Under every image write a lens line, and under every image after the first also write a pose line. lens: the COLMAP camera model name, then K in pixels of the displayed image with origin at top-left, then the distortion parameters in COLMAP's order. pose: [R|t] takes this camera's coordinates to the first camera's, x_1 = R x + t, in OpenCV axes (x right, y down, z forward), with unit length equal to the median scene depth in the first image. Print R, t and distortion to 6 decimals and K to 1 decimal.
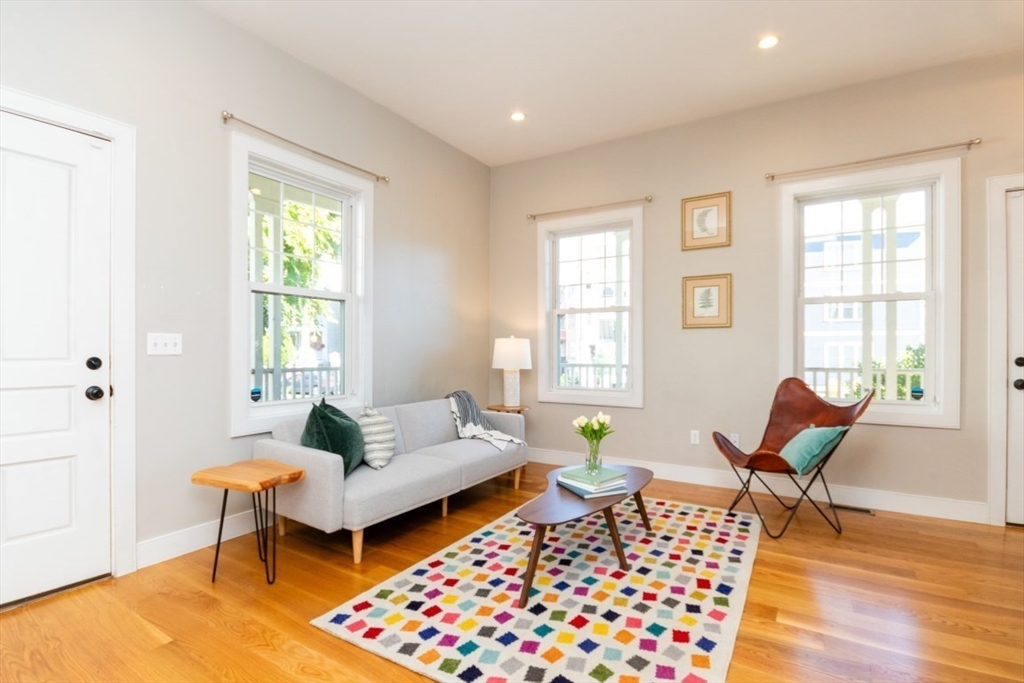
lens RADIAL K [[499.9, 0, 516.1], [0, 499.9, 348.2], [0, 0, 1]] dist [0.002452, -0.000584]
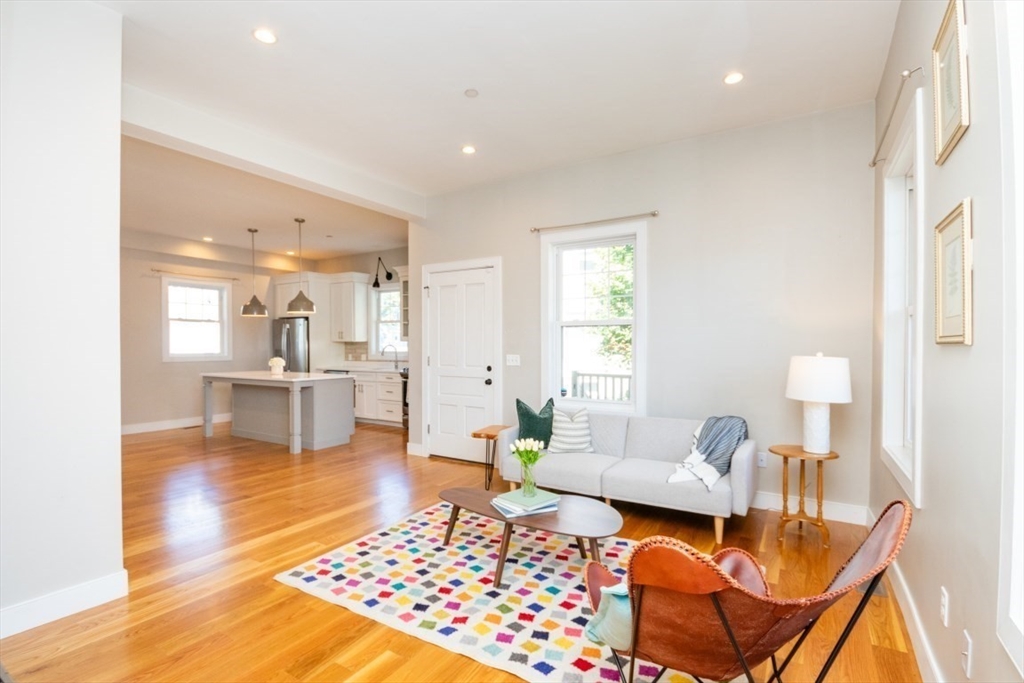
lens RADIAL K [[499.9, 0, 513.5], [0, 499.9, 338.1], [0, 0, 1]] dist [0.002452, -0.000584]
pose [[-0.030488, -0.016773, -0.999394, 1.410758], [0.000980, 0.999858, -0.016811, -0.069146], [0.999535, -0.001492, -0.030467, 1.175126]]
